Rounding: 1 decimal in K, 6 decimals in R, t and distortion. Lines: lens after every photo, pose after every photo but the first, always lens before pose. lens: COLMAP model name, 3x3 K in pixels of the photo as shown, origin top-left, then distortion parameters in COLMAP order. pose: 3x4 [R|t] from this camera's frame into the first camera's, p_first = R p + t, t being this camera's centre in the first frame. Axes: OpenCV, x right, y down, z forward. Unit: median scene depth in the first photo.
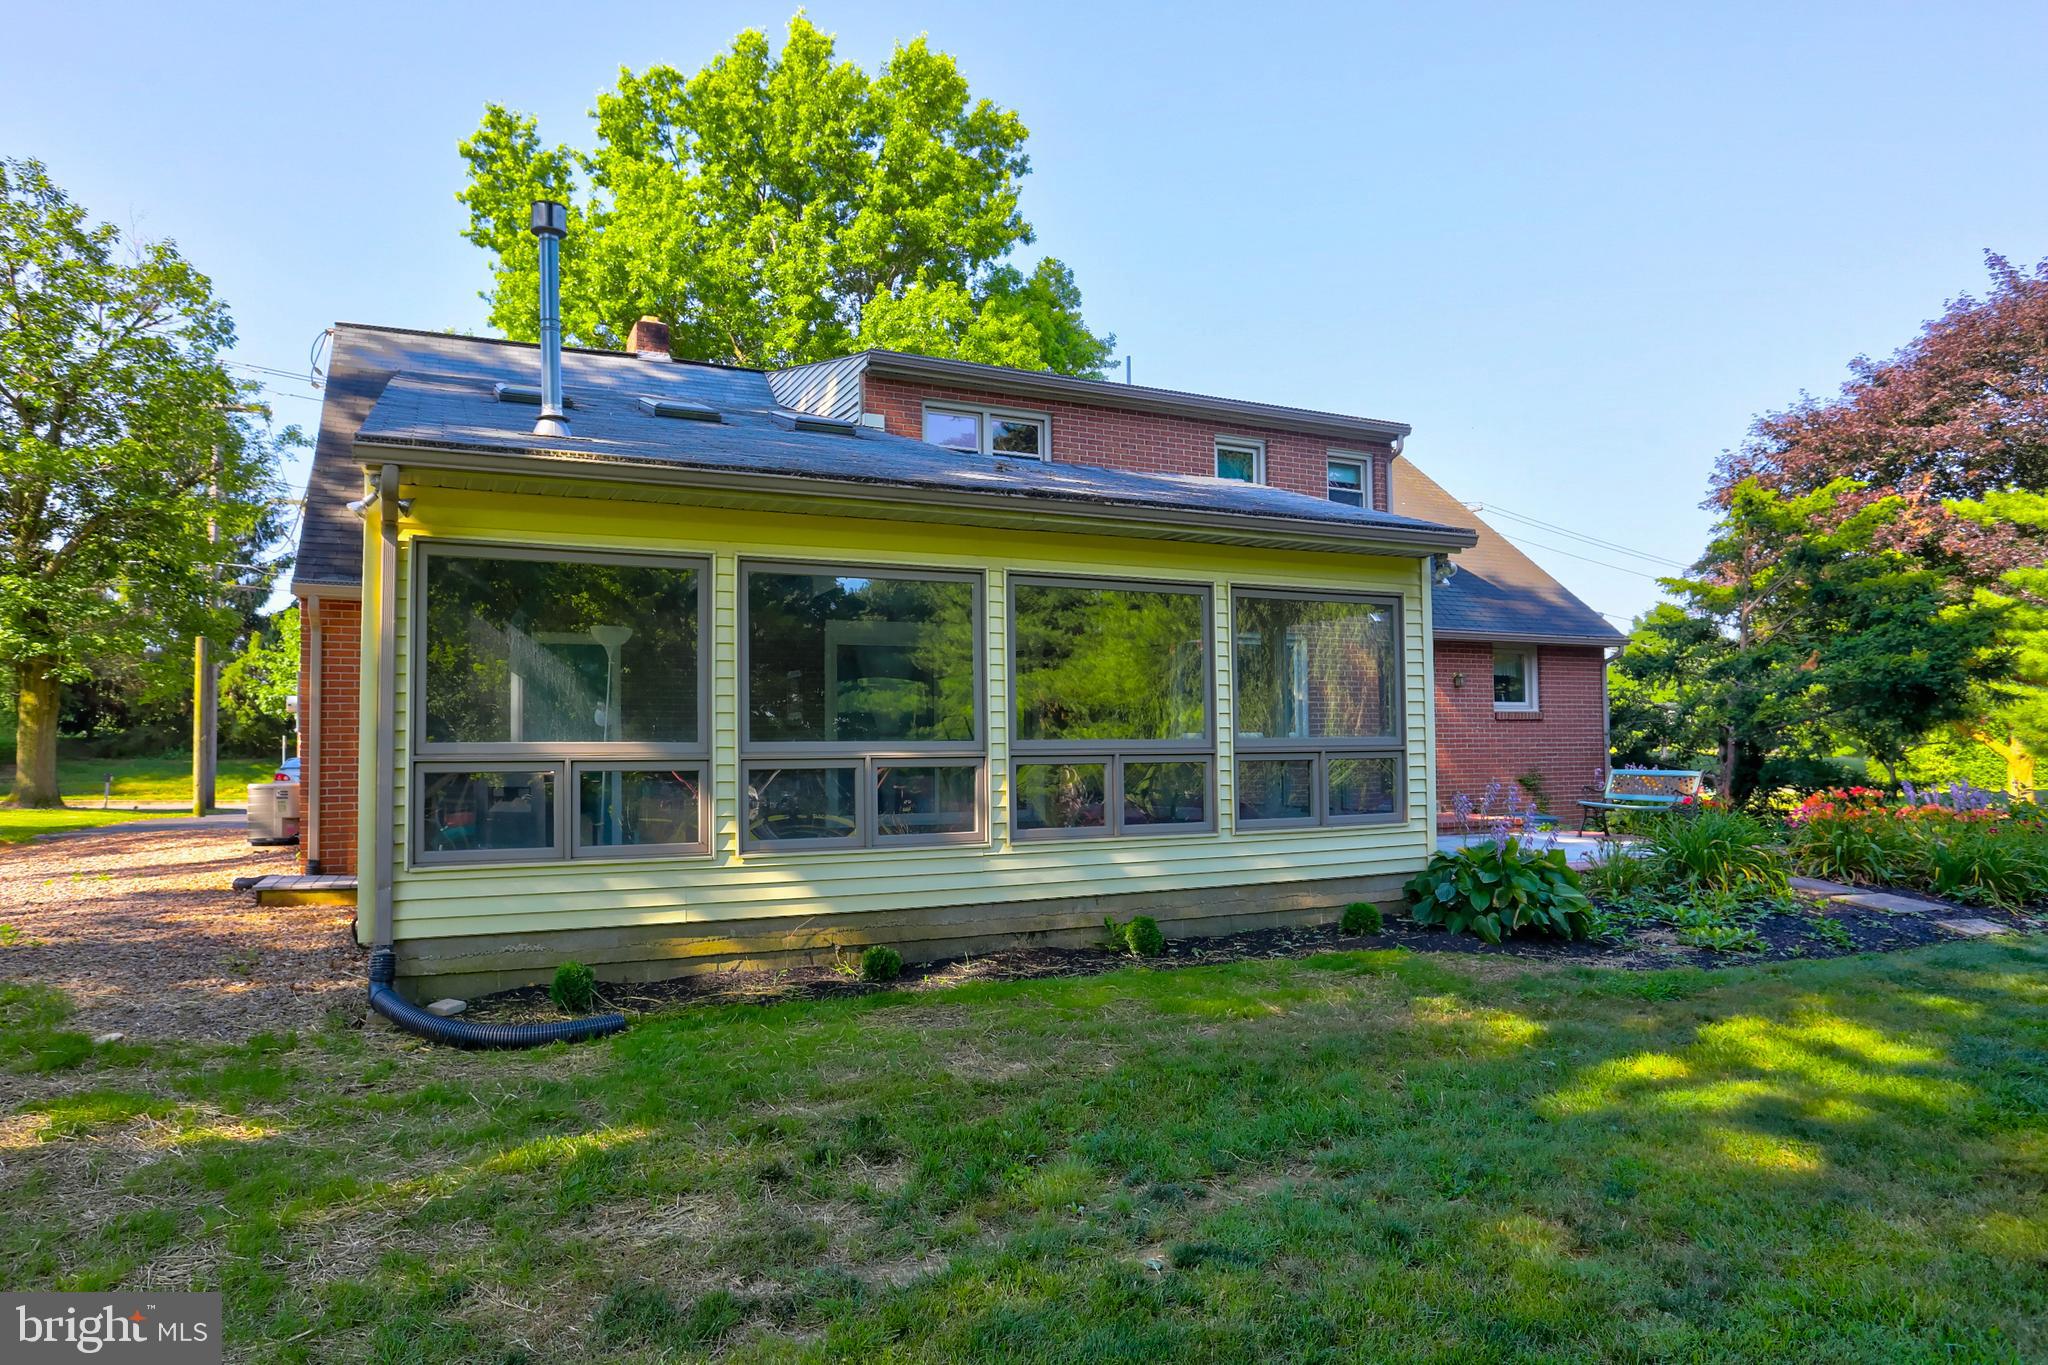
lens RADIAL K [[1259.8, 0, 1024.0], [0, 1259.8, 682.5], [0, 0, 1]] dist [-0.021106, -0.000125]
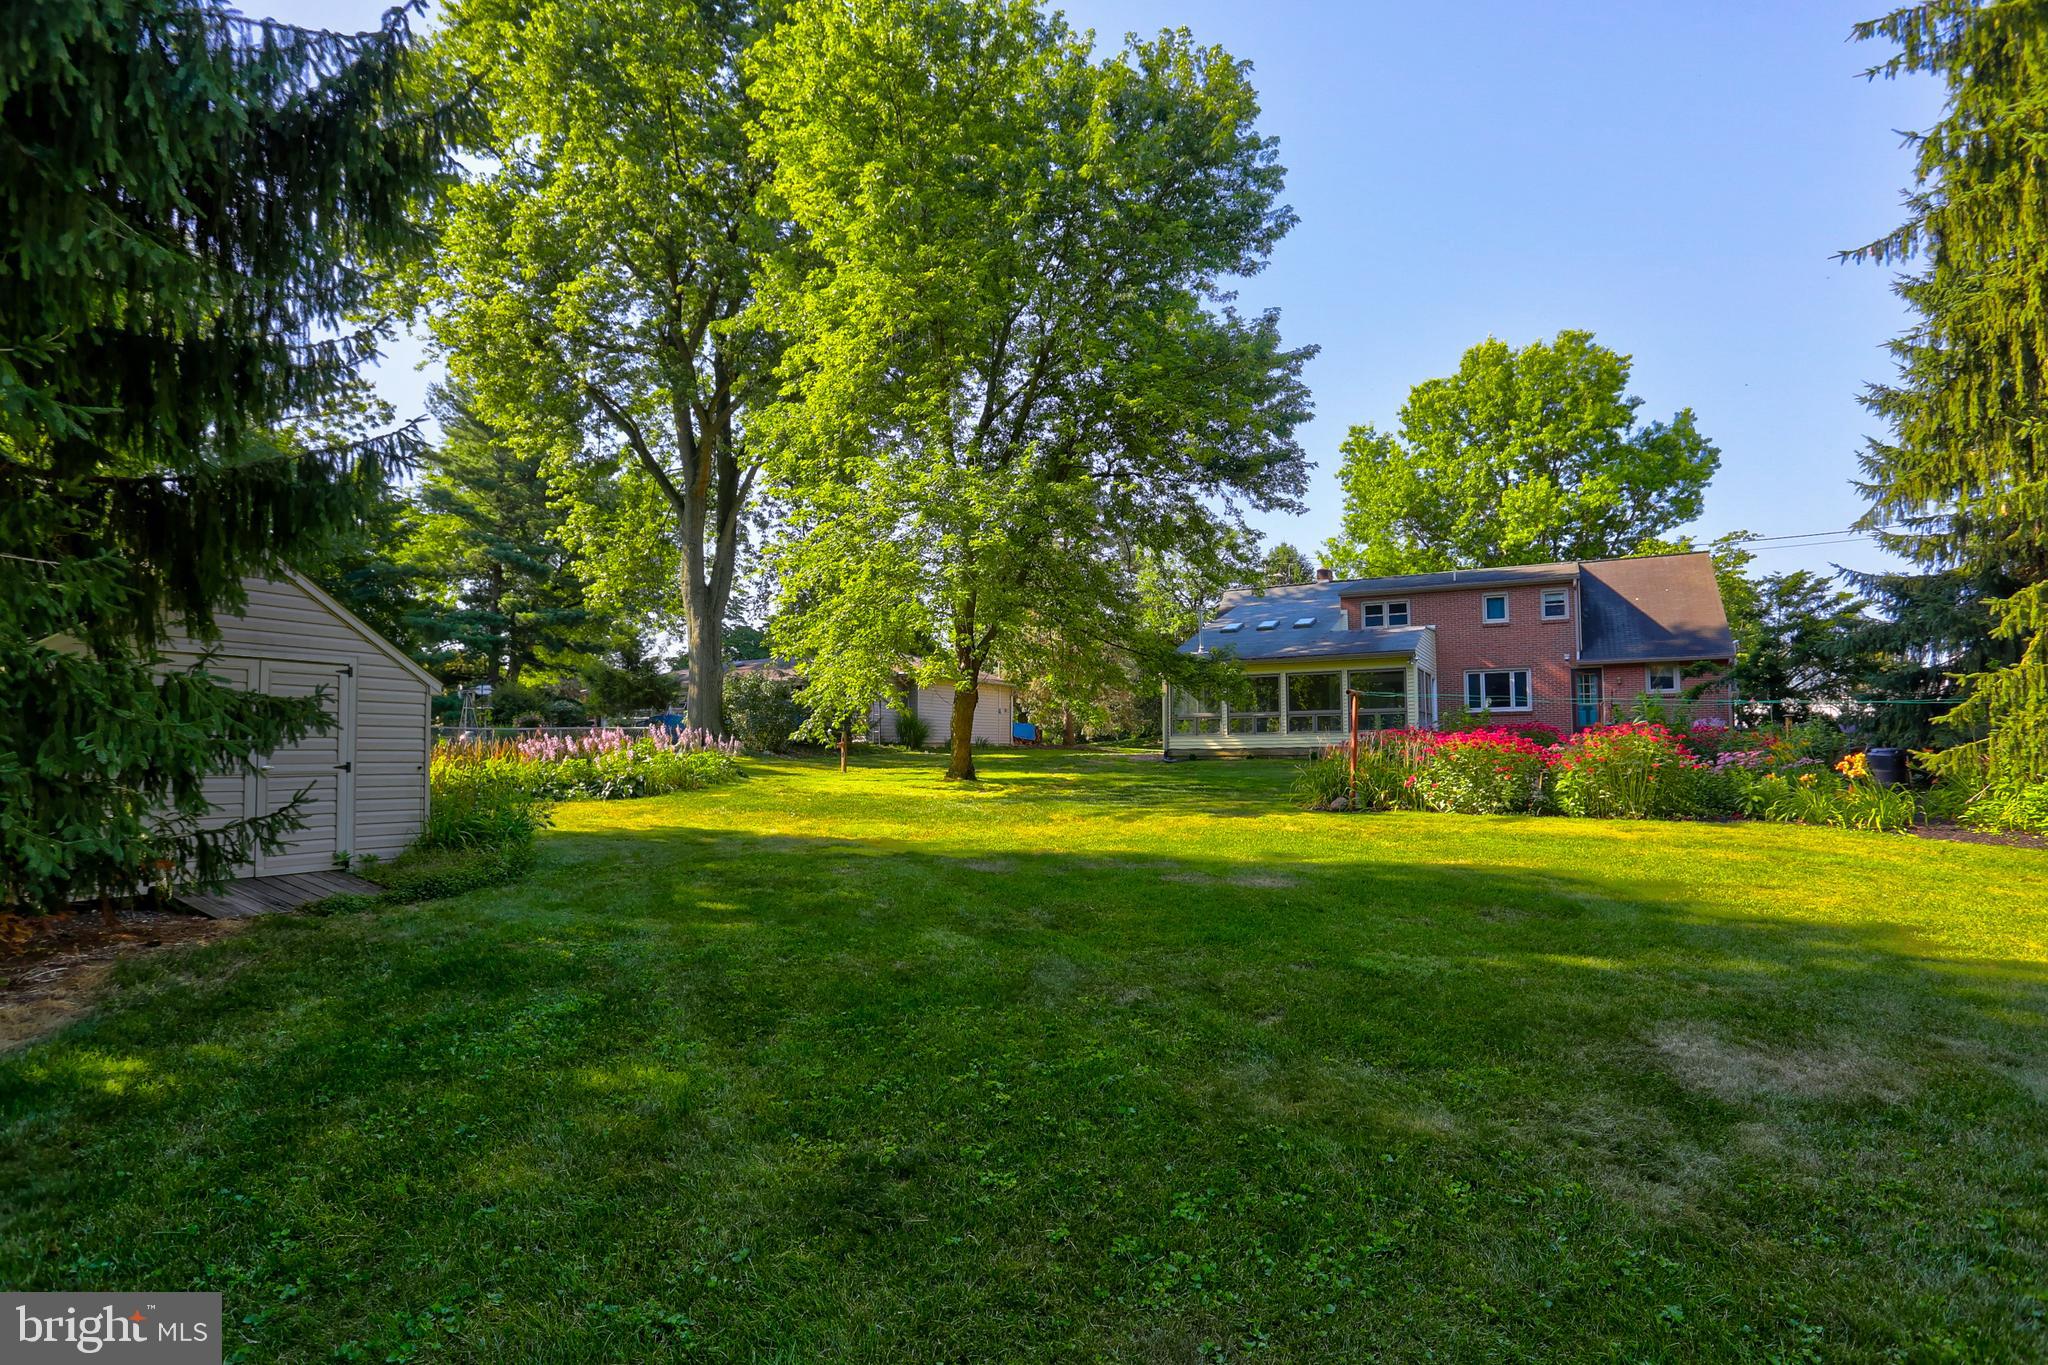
lens RADIAL K [[994.7, 0, 1054.4], [0, 994.7, 736.2], [0, 0, 1]] dist [-0.051457, 0.000077]
pose [[0.615507, -0.008526, -0.788085, 1.050745], [0.051145, 0.998266, 0.029146, -0.004933], [0.786470, -0.058246, 0.614875, -0.845363]]
